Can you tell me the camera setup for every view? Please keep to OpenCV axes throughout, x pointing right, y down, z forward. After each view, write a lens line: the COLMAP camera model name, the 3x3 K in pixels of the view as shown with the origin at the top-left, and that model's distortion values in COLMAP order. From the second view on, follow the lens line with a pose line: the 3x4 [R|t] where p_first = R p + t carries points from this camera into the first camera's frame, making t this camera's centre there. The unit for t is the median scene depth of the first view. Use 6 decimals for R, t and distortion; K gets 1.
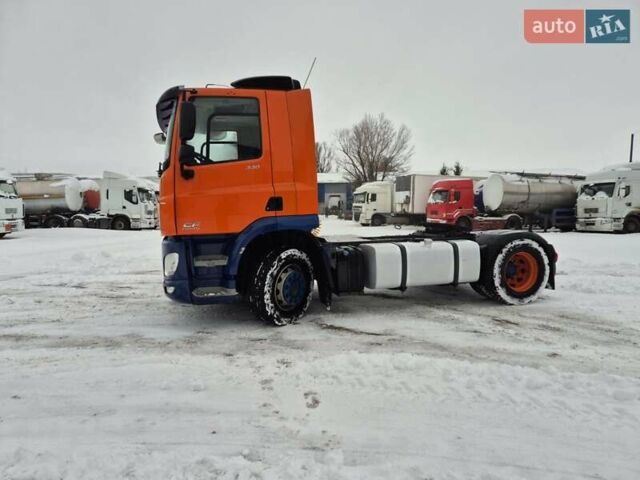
lens RADIAL K [[419.7, 0, 323.0], [0, 419.7, 239.1], [0, 0, 1]] dist [0.065456, -0.042358]
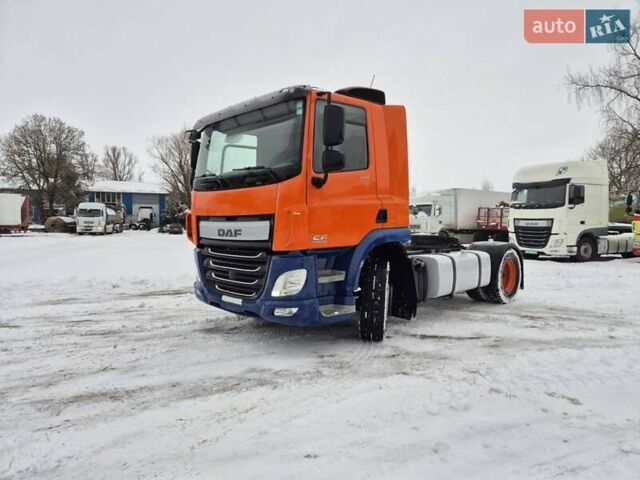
lens RADIAL K [[419.7, 0, 327.5], [0, 419.7, 234.9], [0, 0, 1]] dist [0.065456, -0.042358]
pose [[0.892503, 0.000314, 0.451041, -0.553848], [0.019513, 0.999037, -0.039309, -0.002919], [-0.450619, 0.043885, 0.891637, 0.146183]]
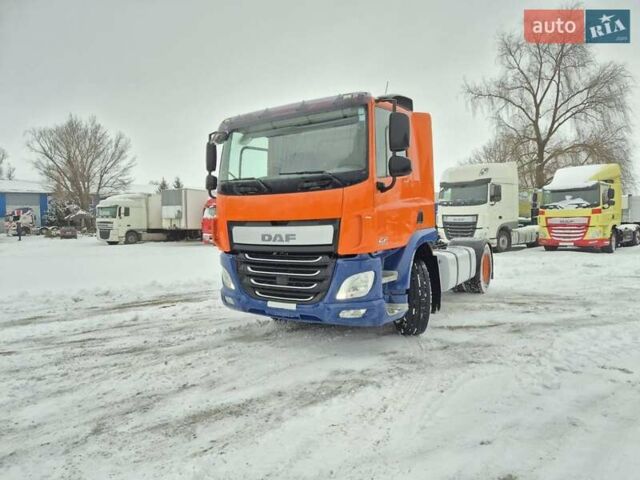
lens RADIAL K [[419.7, 0, 325.6], [0, 419.7, 238.4], [0, 0, 1]] dist [0.065456, -0.042358]
pose [[0.770223, -0.031947, 0.636974, -0.793771], [0.056125, 0.998265, -0.017799, -0.021938], [-0.635300, 0.049459, 0.770680, 0.280579]]
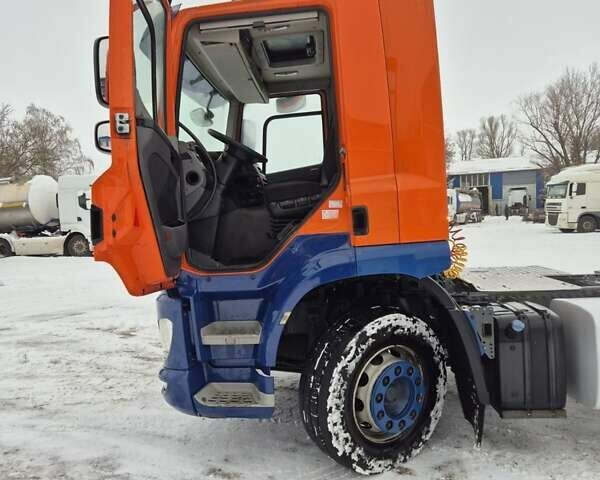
lens RADIAL K [[529.6, 0, 296.7], [0, 529.6, 242.7], [0, 0, 1]] dist [0.053514, -0.011010]
pose [[0.933420, -0.008706, -0.358679, 0.035558], [0.004735, 0.999917, -0.011947, -0.042624], [0.358754, 0.009453, 0.933384, 0.338171]]
